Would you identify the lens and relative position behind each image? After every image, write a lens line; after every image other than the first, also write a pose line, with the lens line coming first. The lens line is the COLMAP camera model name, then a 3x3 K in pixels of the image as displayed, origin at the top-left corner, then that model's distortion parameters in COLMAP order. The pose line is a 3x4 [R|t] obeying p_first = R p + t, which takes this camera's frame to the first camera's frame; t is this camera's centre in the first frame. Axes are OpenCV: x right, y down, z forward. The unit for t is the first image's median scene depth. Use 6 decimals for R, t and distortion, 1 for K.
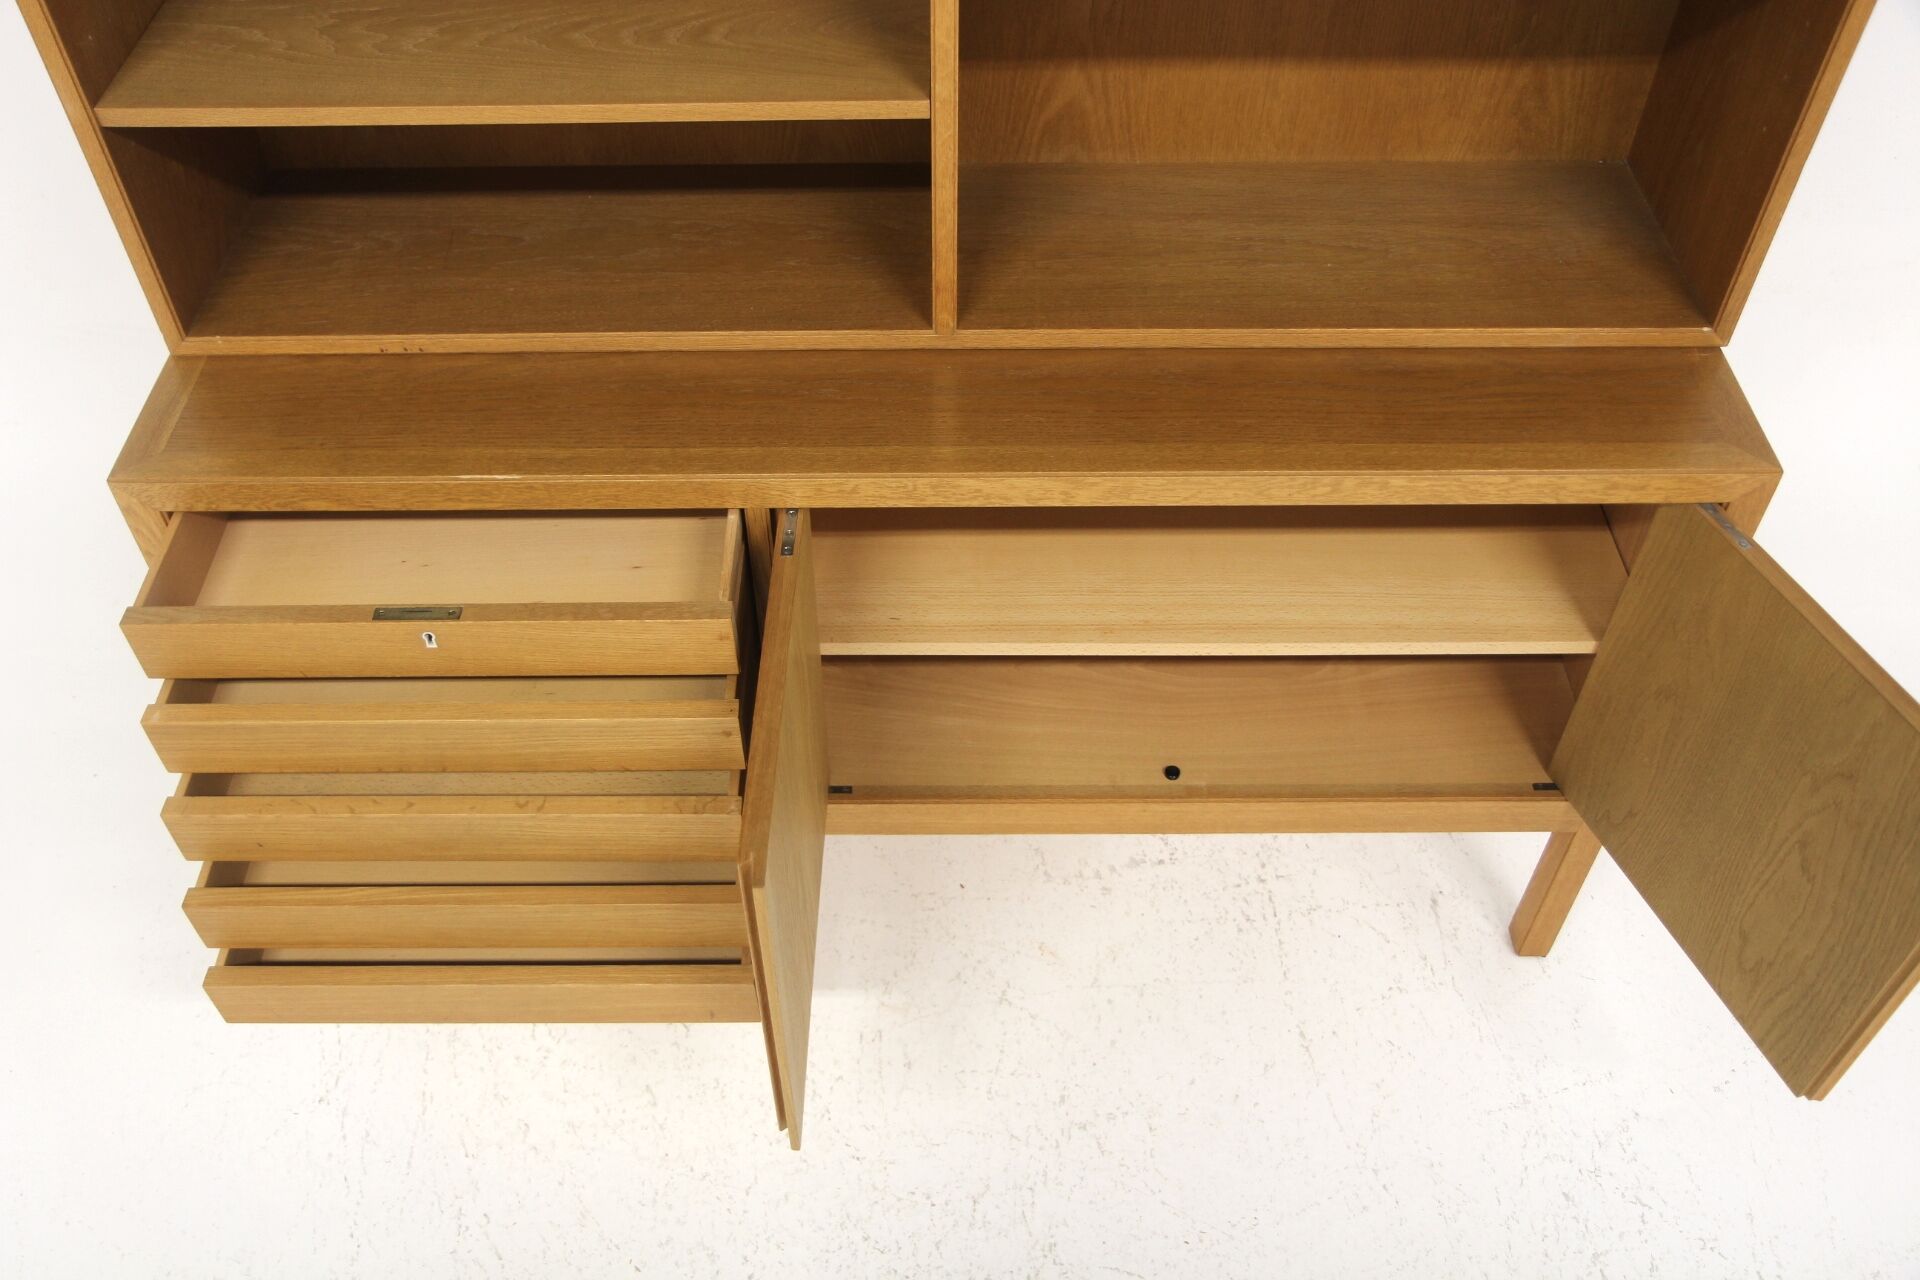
lens RADIAL K [[1647.7, 0, 960.0], [0, 1647.7, 640.0], [0, 0, 1]] dist [0.002501, 0.001281]
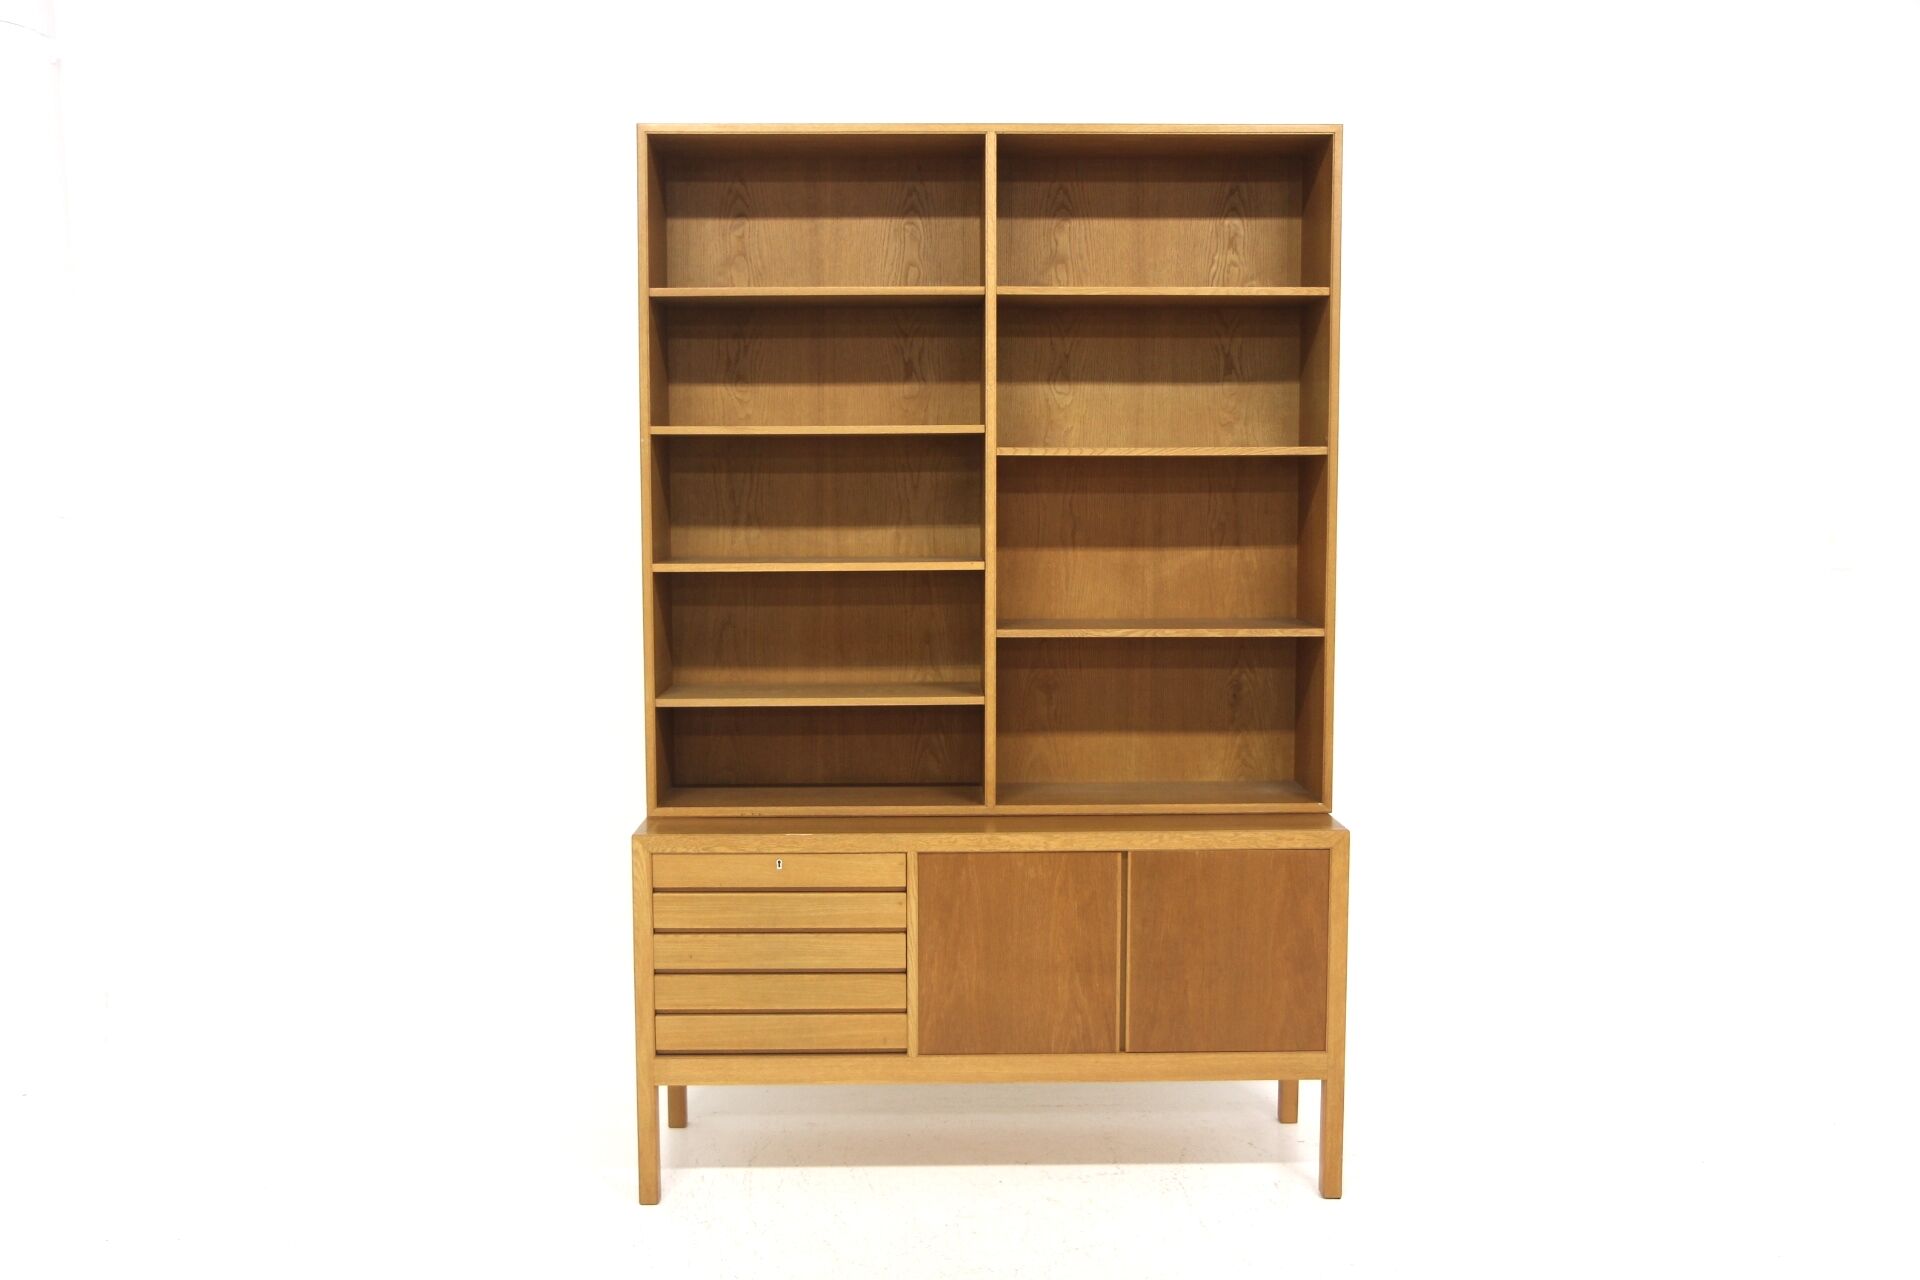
lens RADIAL K [[1764.9, 0, 960.0], [0, 1764.9, 640.0], [0, 0, 1]] dist [-0.004951, -0.000984]
pose [[0.999829, -0.001064, 0.018443, -0.089661], [0.013346, 0.731918, -0.681262, 1.238852], [-0.012774, 0.681392, 0.731807, -0.894201]]
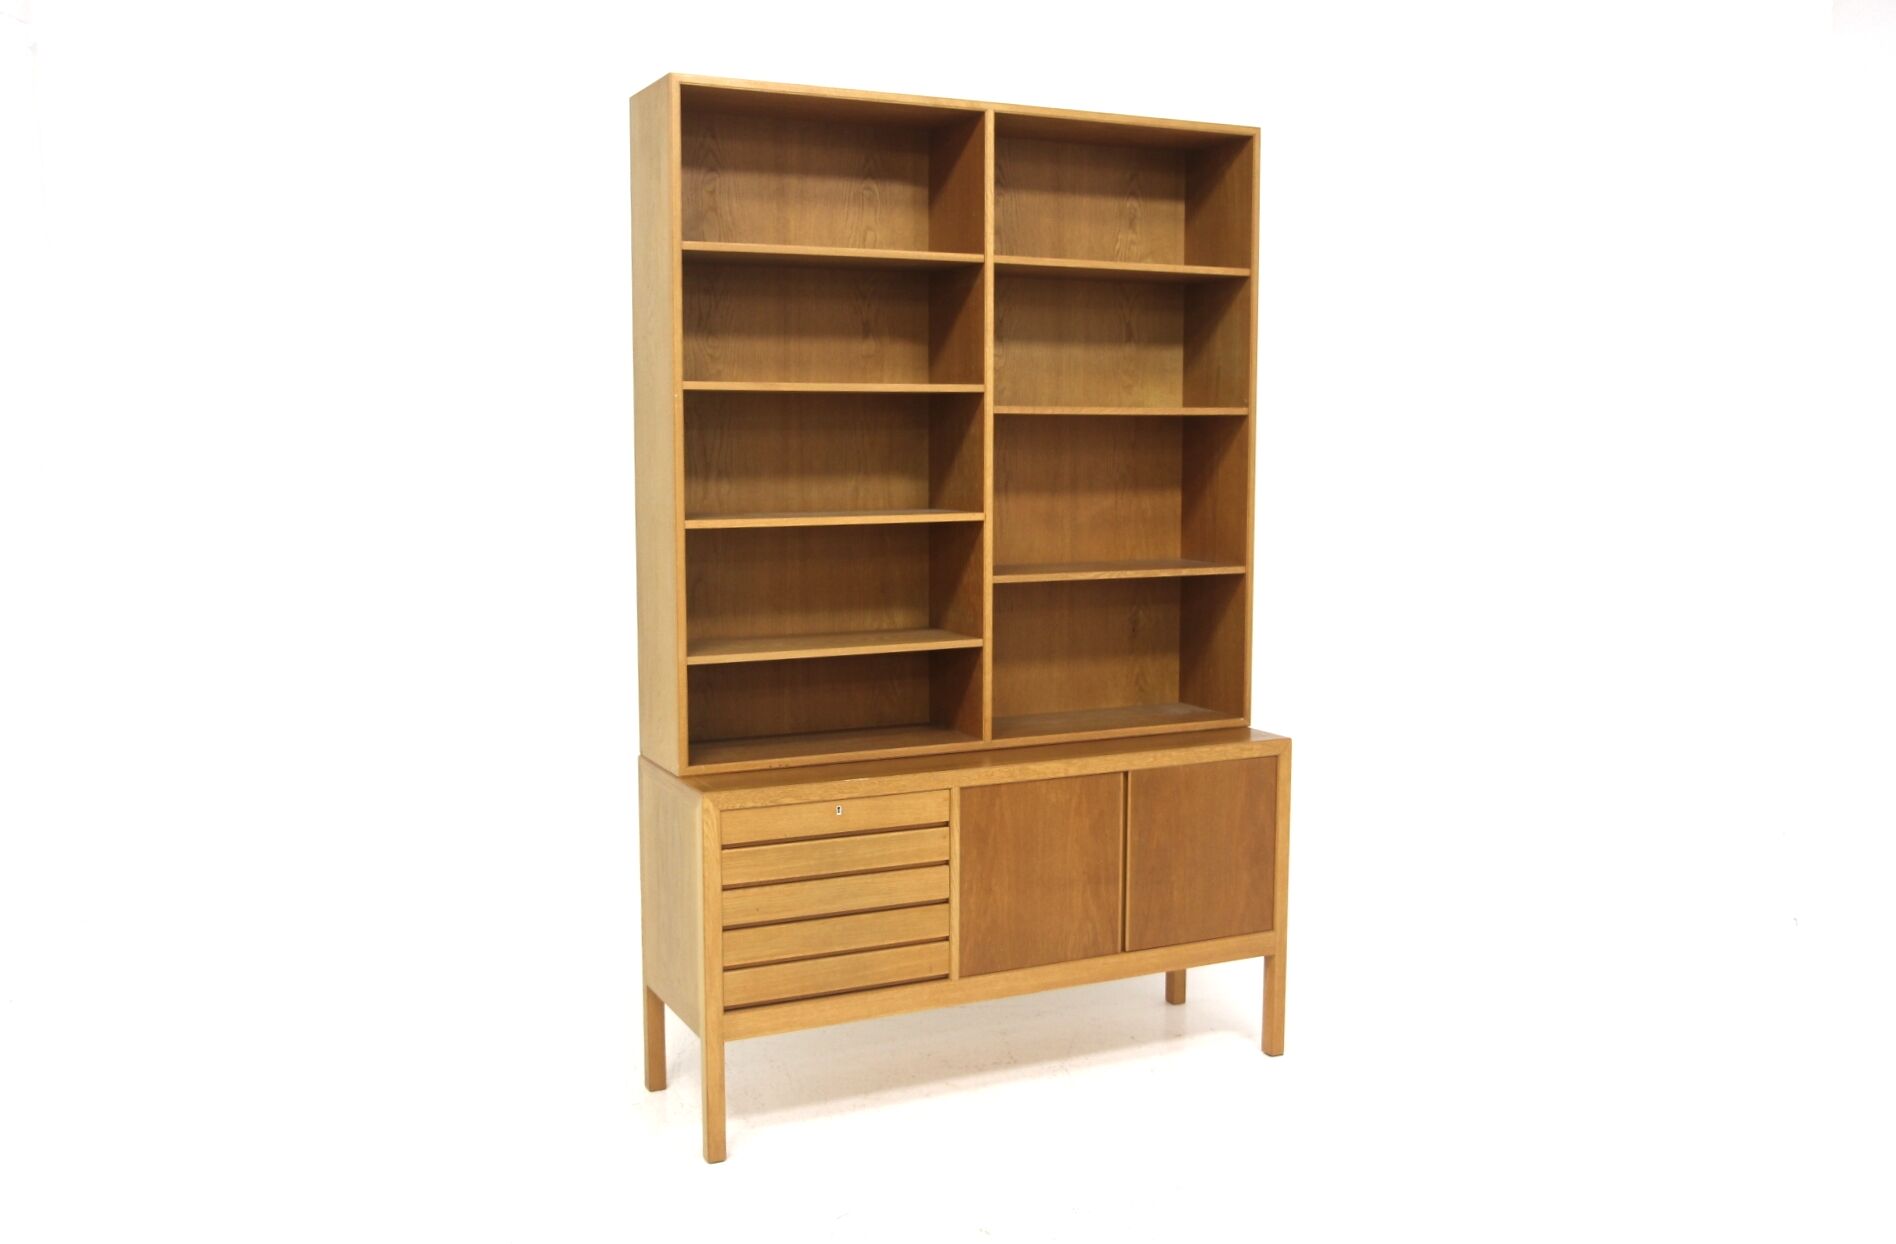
lens RADIAL K [[1742.1, 0, 948.0], [0, 1742.1, 622.0], [0, 0, 1]] dist [-0.013519, -0.003044]
pose [[0.898815, -0.043816, 0.436133, -1.115937], [0.324635, 0.735100, -0.595181, 1.137905], [-0.294523, 0.676541, 0.674943, -0.801314]]
